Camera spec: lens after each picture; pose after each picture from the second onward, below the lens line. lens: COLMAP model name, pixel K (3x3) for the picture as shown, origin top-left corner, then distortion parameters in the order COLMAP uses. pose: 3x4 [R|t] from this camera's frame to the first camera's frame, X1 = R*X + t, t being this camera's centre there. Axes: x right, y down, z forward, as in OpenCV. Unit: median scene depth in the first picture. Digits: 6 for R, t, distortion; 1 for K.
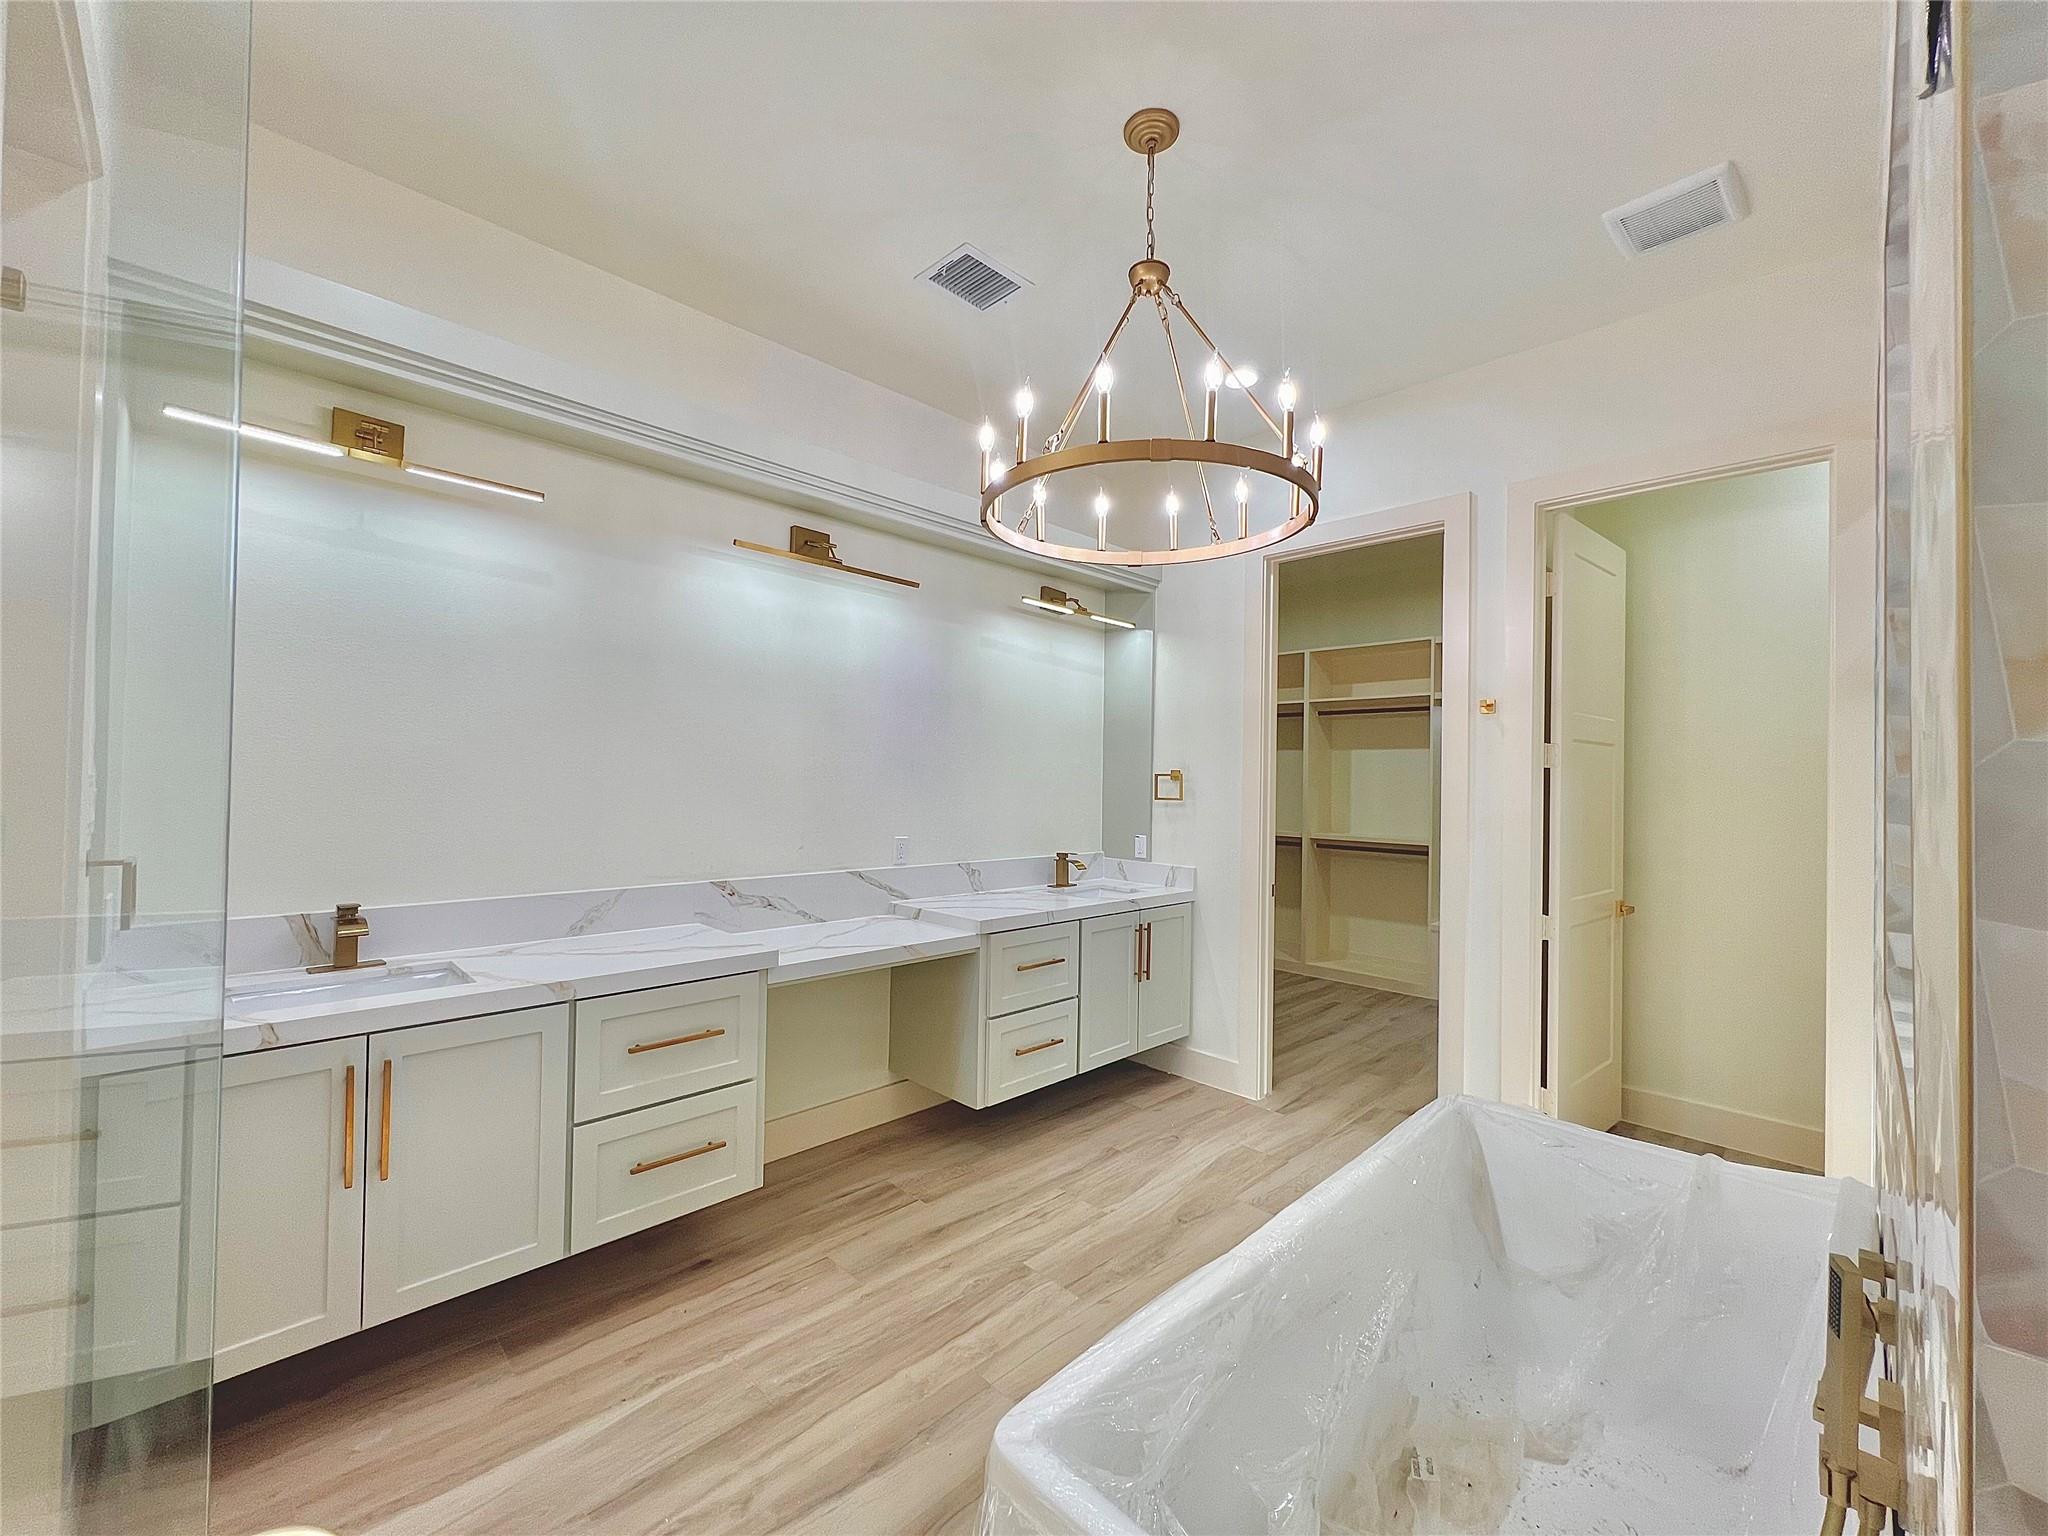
lens RADIAL K [[822.0, 0, 1023.6], [0, 822.0, 771.0], [0, 0, 1]] dist [-0.001090, 0.000117]
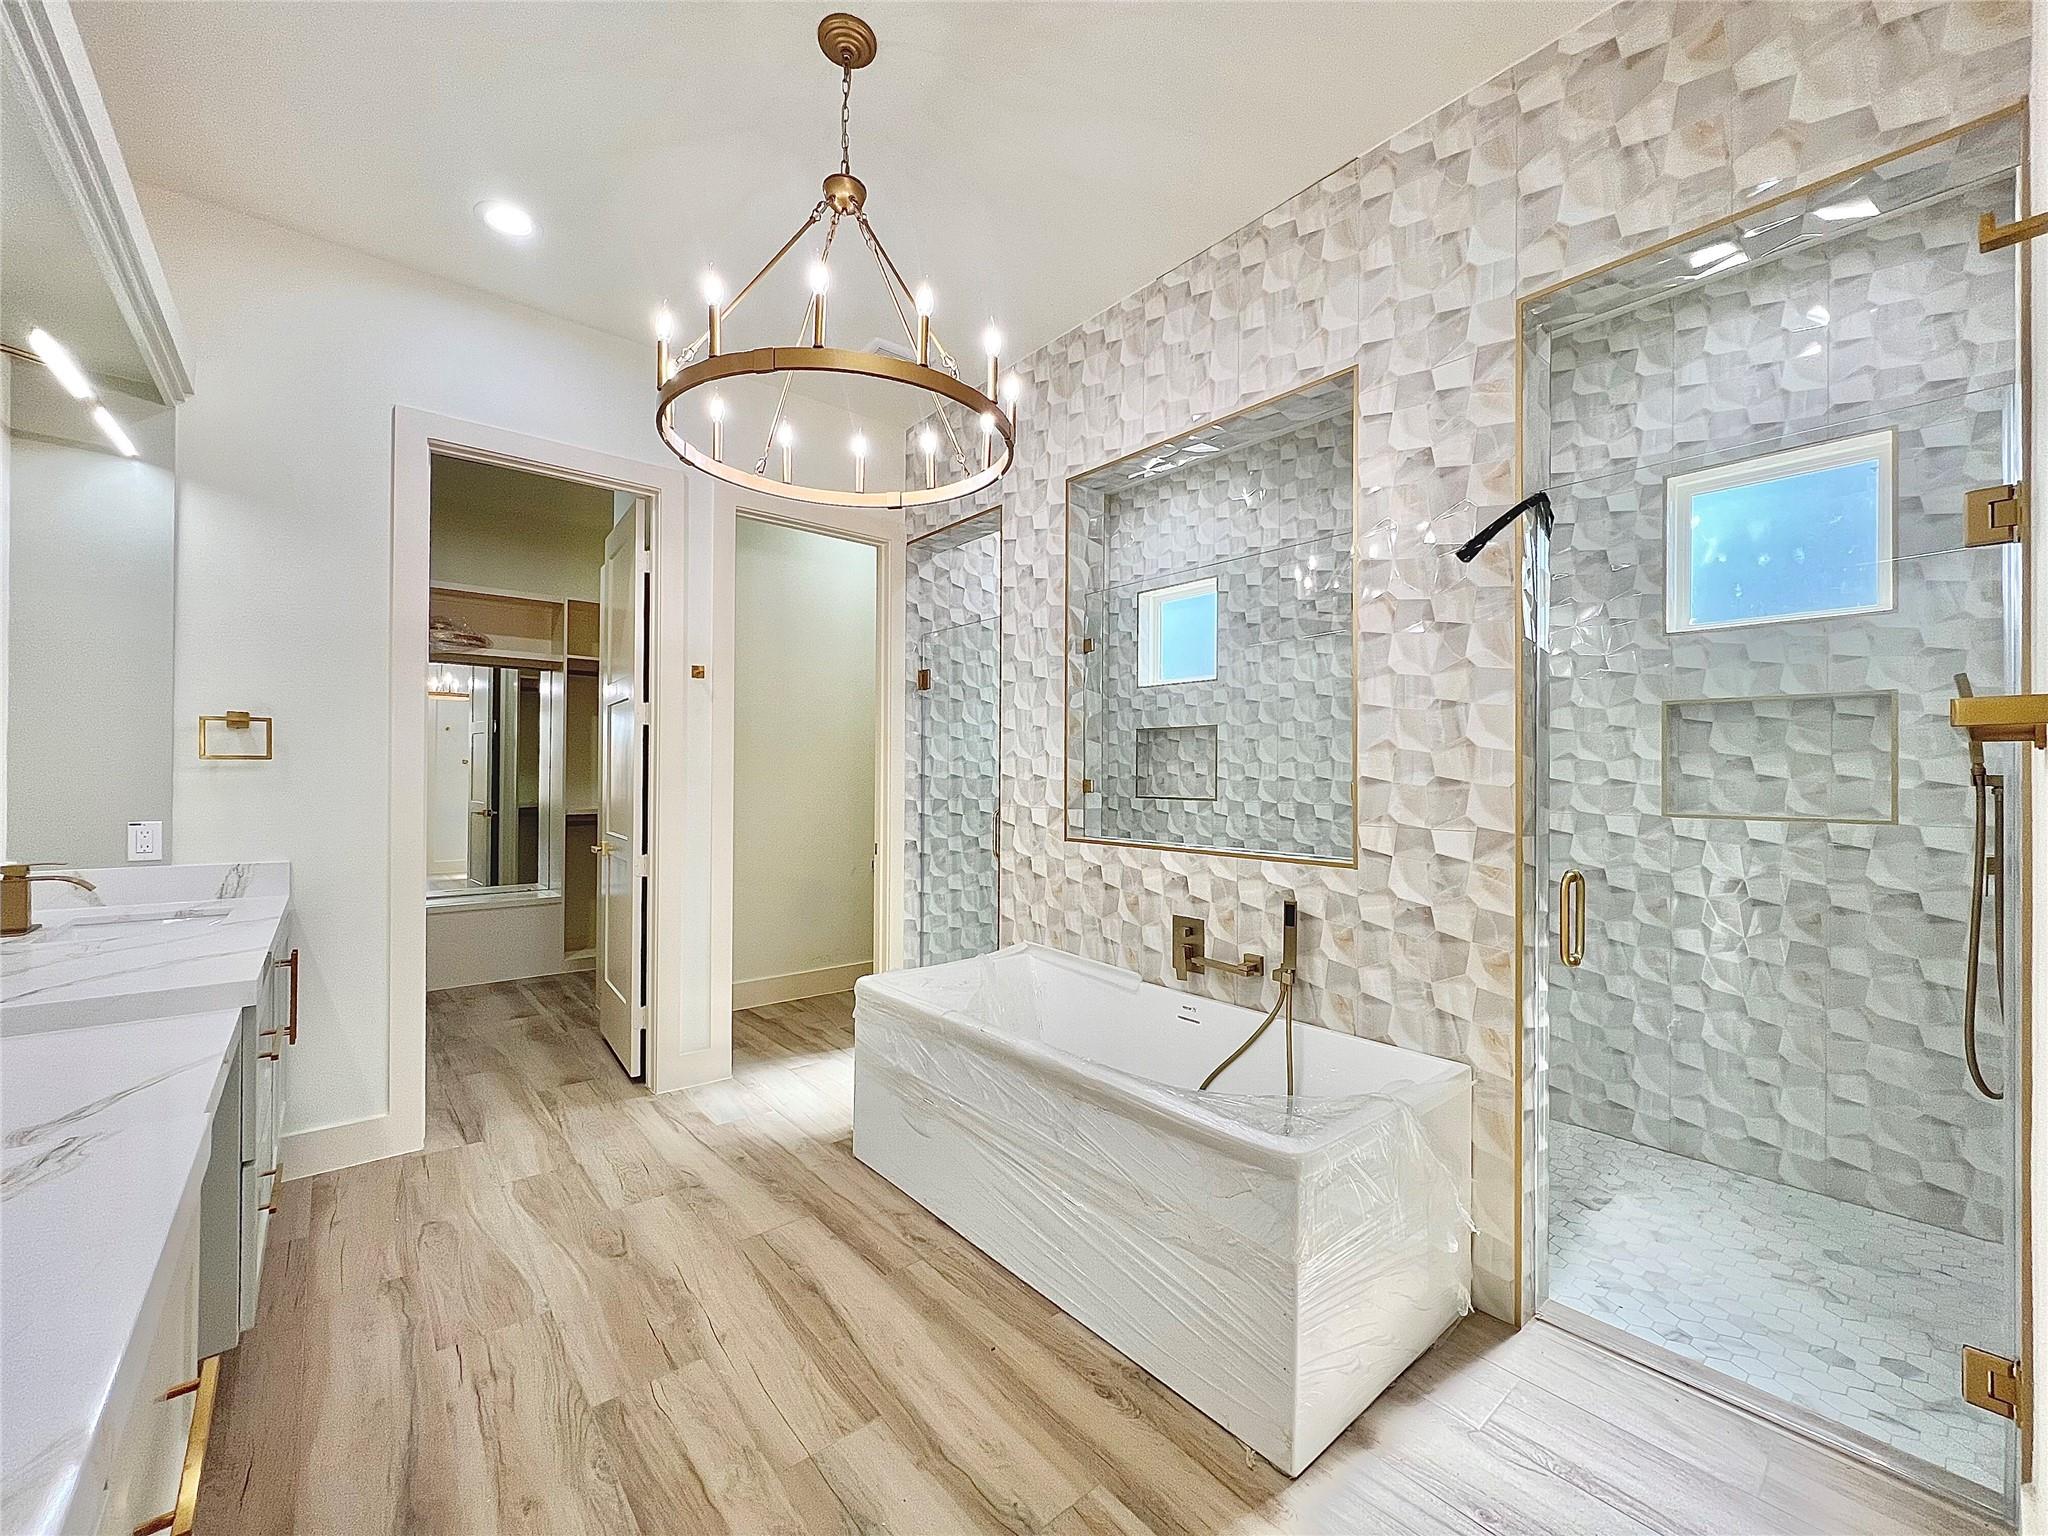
lens RADIAL K [[822.0, 0, 1023.6], [0, 822.0, 771.0], [0, 0, 1]] dist [-0.001090, 0.000117]
pose [[0.079929, -0.011132, 0.996738, -0.556364], [-0.018439, 0.999750, 0.012644, 0.035668], [-0.996630, -0.019389, 0.079704, 0.496457]]
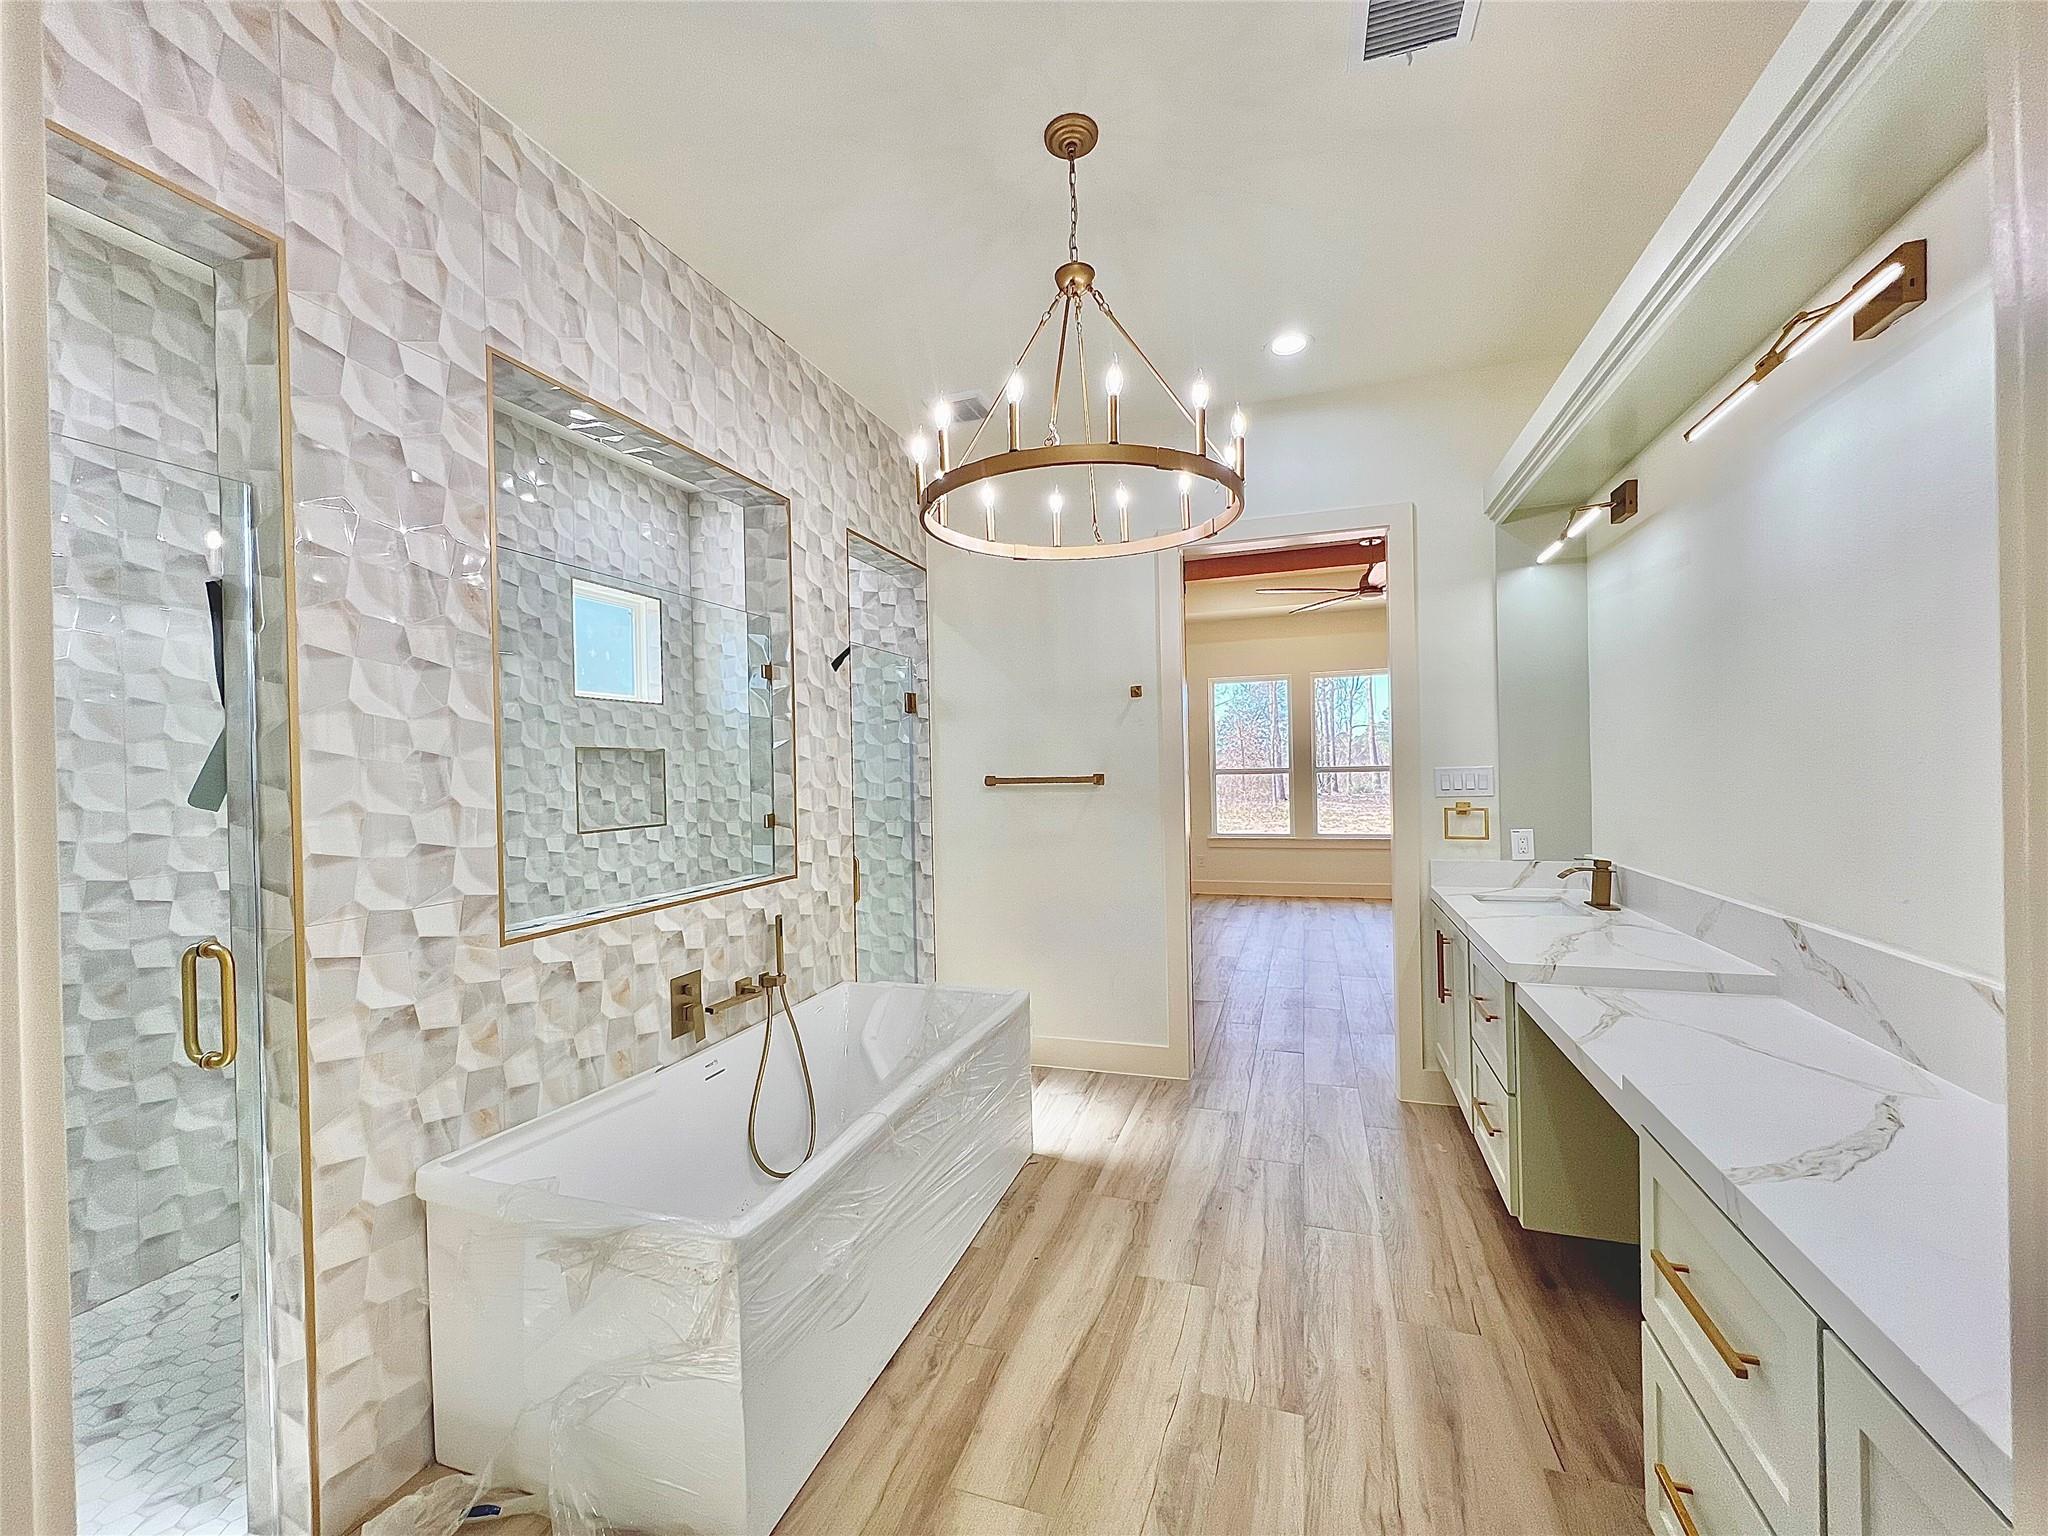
lens RADIAL K [[822.0, 0, 1023.6], [0, 822.0, 771.0], [0, 0, 1]] dist [-0.001090, 0.000117]
pose [[-0.894510, 0.005238, -0.447017, 0.470916], [0.012755, 0.999823, -0.013807, 0.014624], [0.446866, -0.018052, -0.894419, 1.319624]]
